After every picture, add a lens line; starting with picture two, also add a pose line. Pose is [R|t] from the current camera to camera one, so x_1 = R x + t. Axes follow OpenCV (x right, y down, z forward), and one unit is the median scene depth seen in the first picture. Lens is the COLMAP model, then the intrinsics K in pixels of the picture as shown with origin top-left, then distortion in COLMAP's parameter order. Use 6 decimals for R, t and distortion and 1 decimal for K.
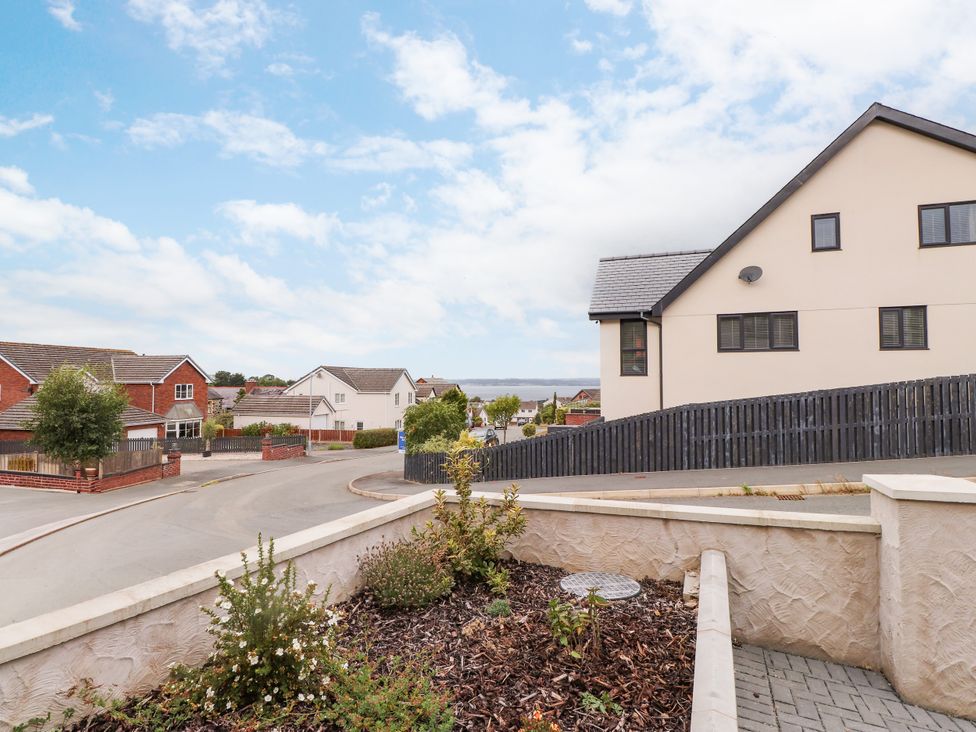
lens RADIAL K [[505.8, 0, 487.4], [0, 505.8, 361.0], [0, 0, 1]] dist [0.000826, -0.012780]
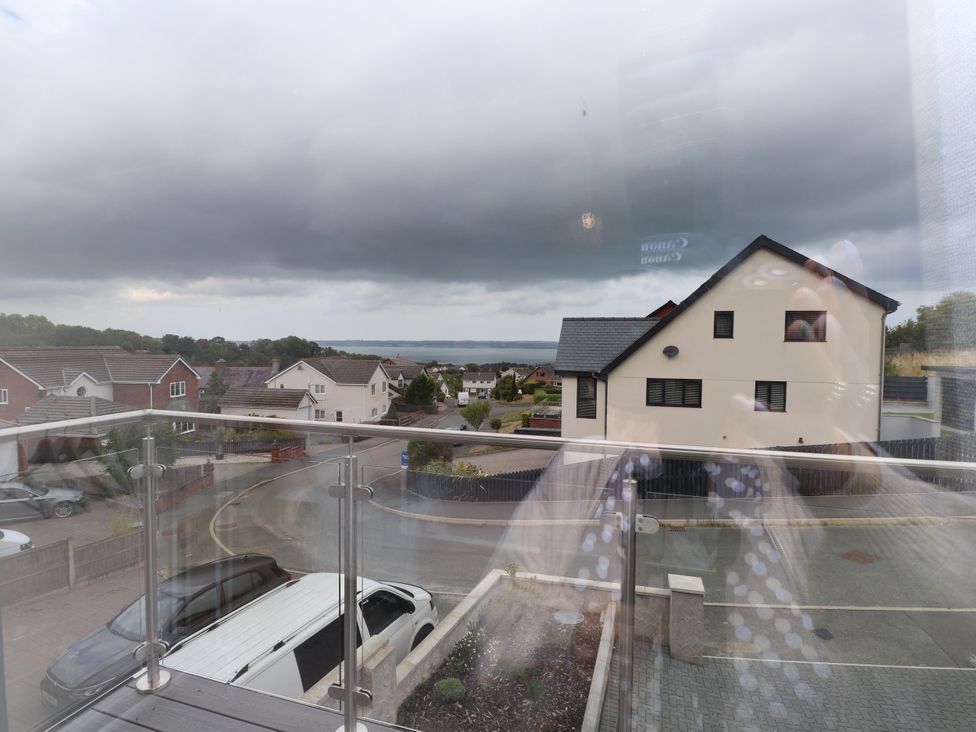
lens RADIAL K [[505.8, 0, 487.4], [0, 505.8, 361.0], [0, 0, 1]] dist [0.000826, -0.012780]
pose [[0.996185, 0.007674, 0.086931, -0.090068], [-0.014246, 0.997065, 0.075225, -0.221677], [-0.086098, -0.076177, 0.993370, -0.302136]]
